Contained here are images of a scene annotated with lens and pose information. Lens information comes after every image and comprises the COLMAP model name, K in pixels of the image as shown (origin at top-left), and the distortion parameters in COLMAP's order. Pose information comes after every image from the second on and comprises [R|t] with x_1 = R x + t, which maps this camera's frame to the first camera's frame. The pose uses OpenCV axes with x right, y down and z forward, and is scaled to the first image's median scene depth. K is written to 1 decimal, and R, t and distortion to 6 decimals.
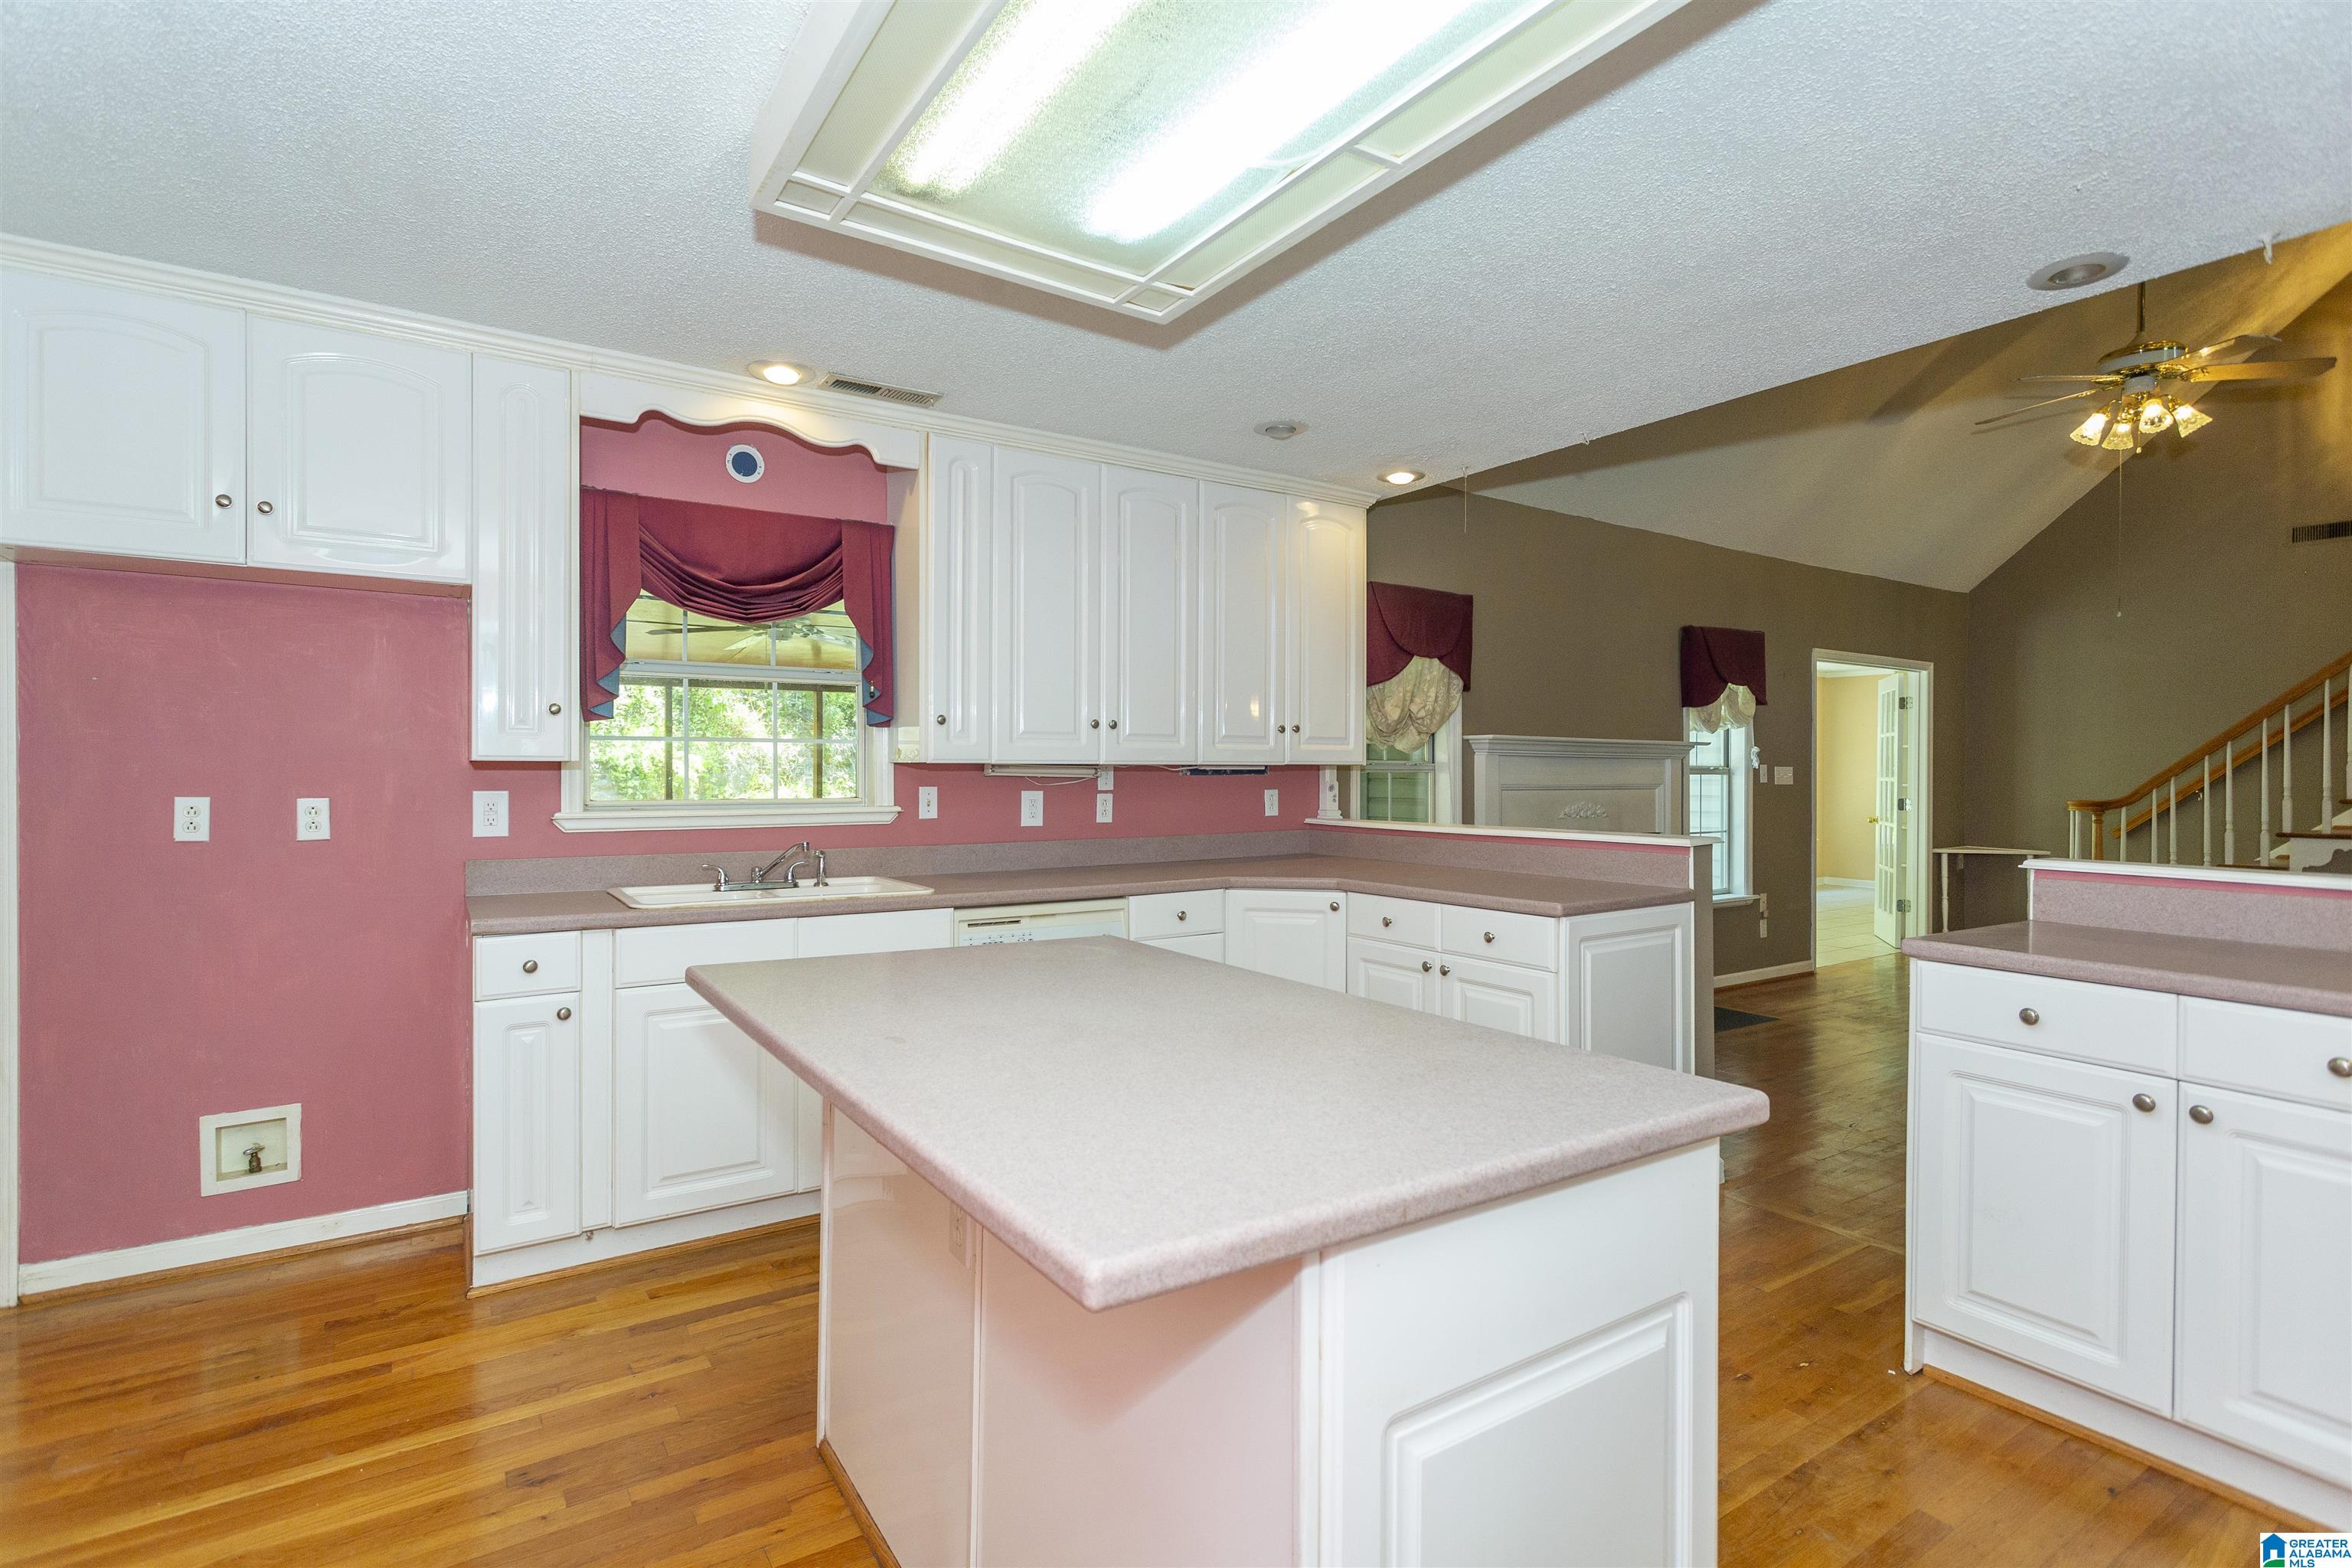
lens RADIAL K [[1118.1, 0, 1127.8], [0, 1118.1, 776.1], [0, 0, 1]] dist [0.005294, 0.001006]
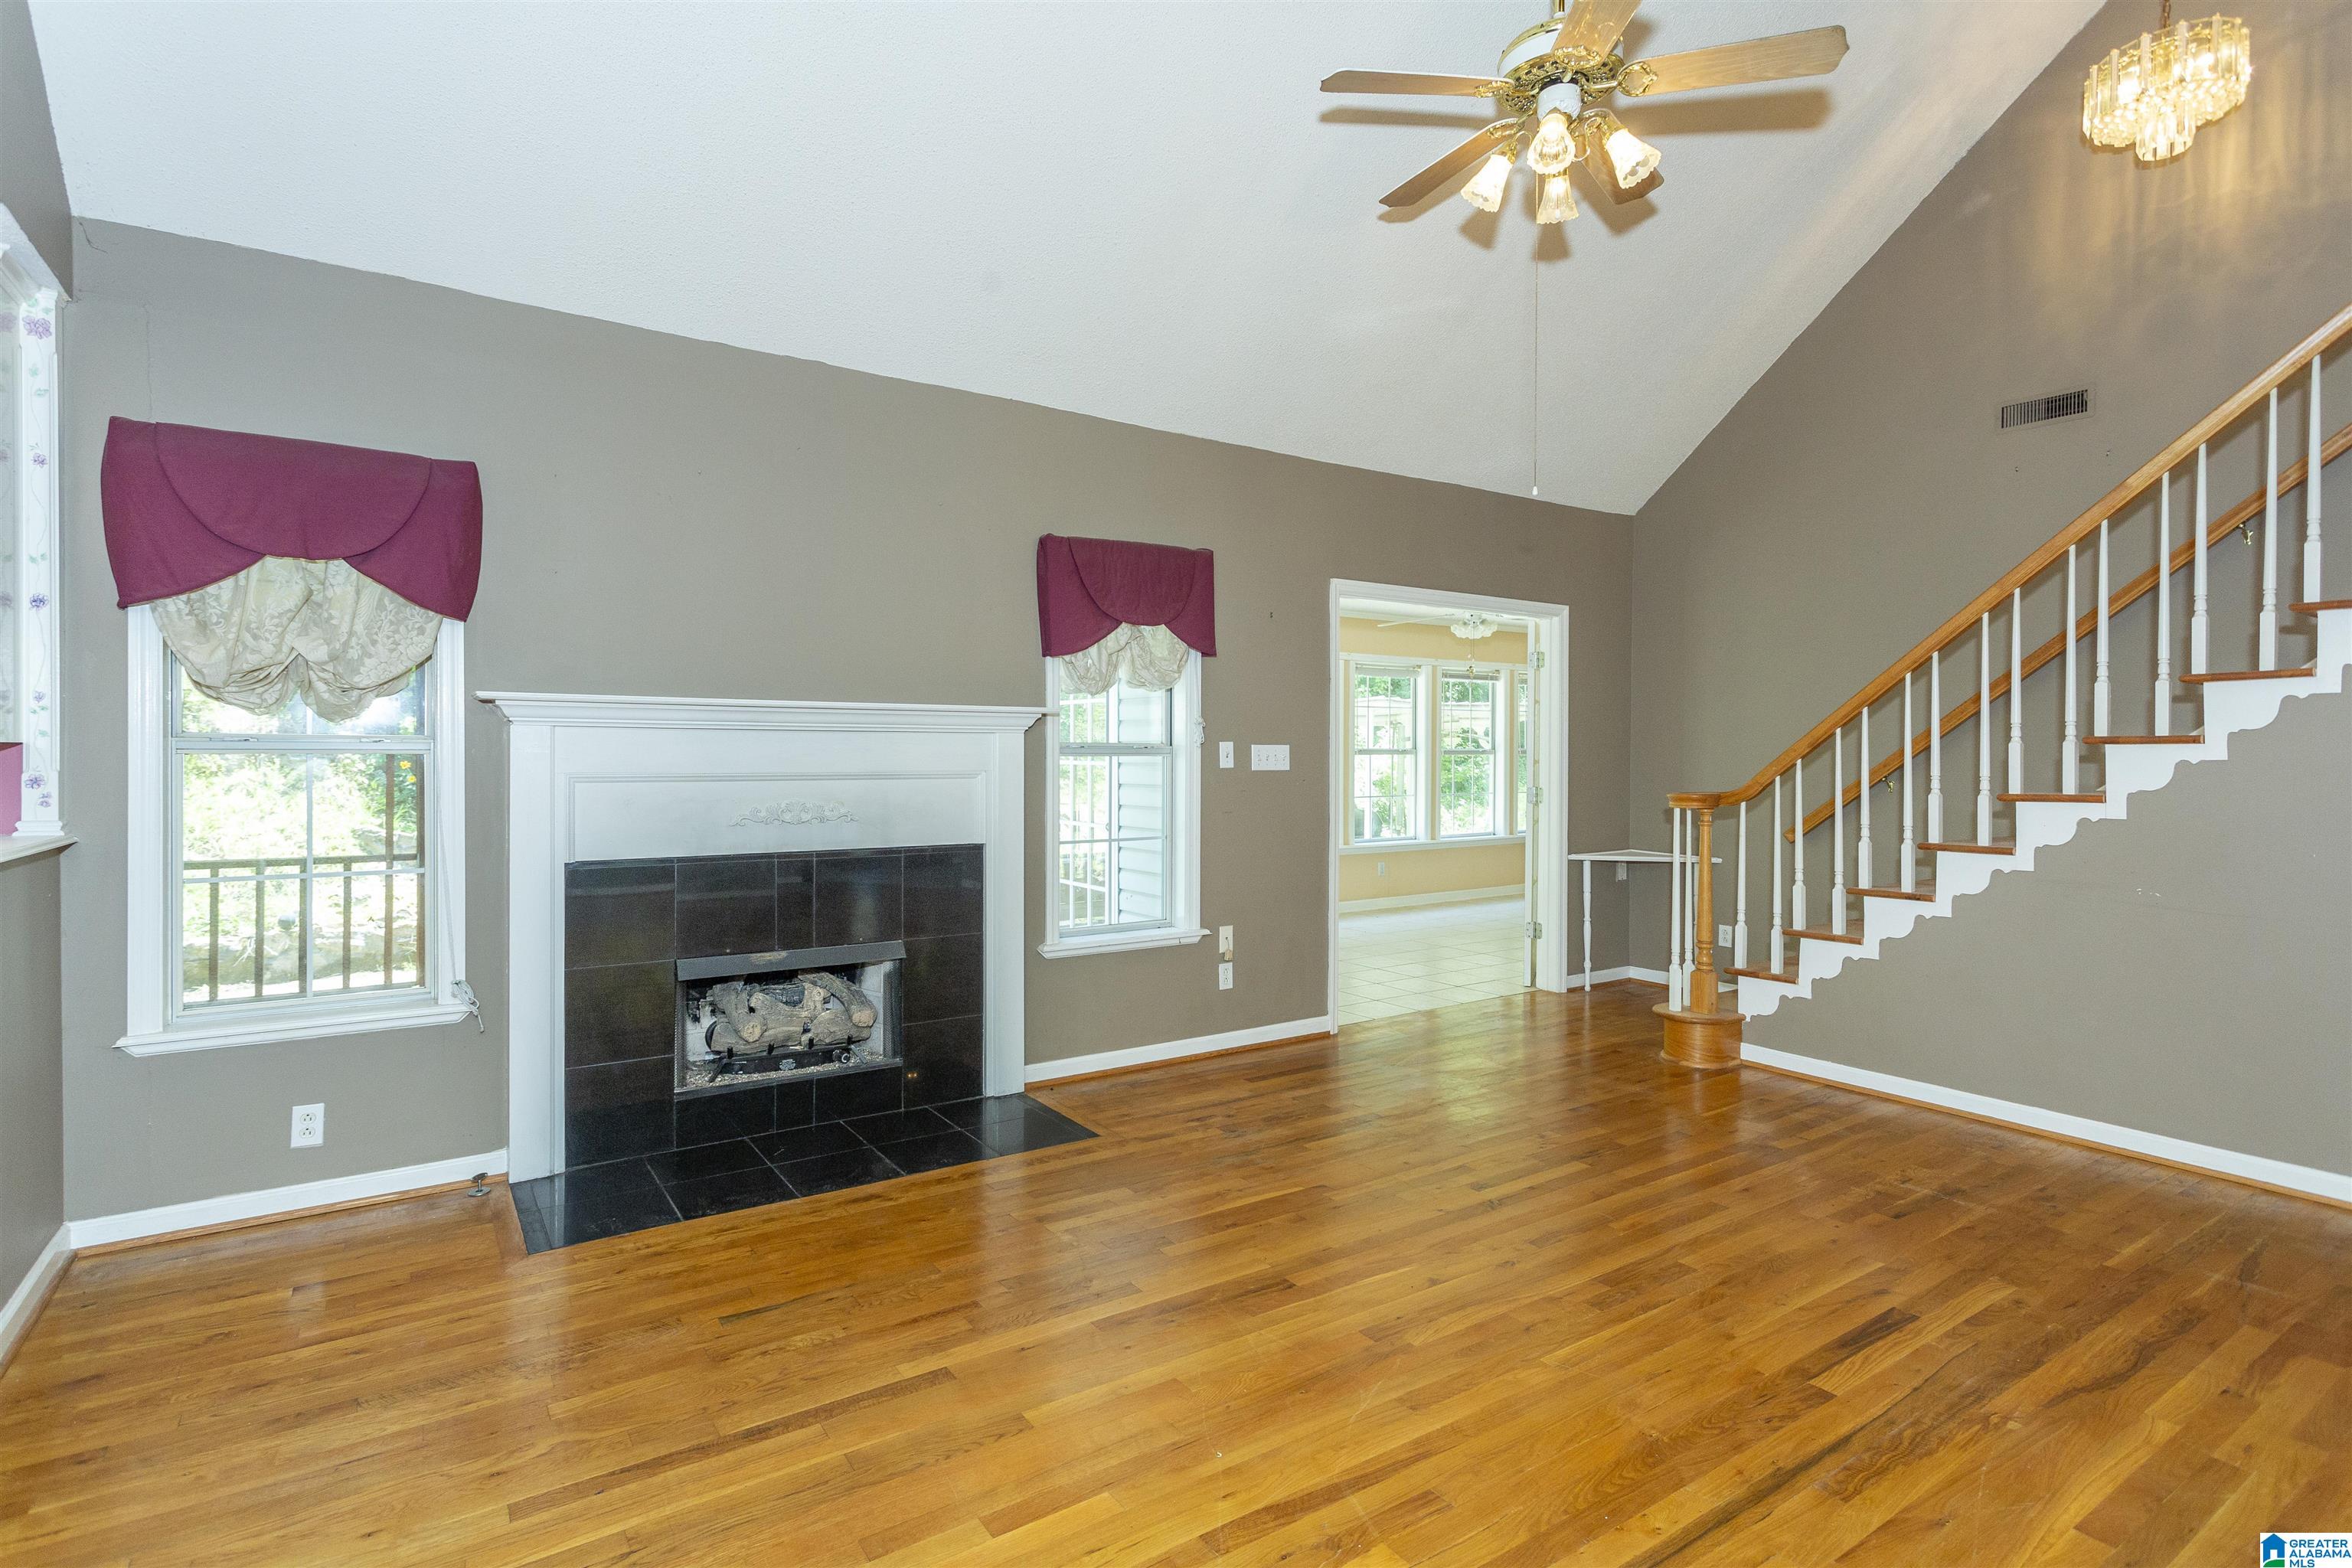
lens RADIAL K [[1118.1, 0, 1178.4], [0, 1118.1, 777.9], [0, 0, 1]] dist [0.005294, 0.001006]
pose [[0.999945, -0.009589, 0.004284, 0.755351], [0.009564, 0.999937, 0.005864, 0.010980], [-0.004340, -0.005822, 0.999974, 0.426045]]
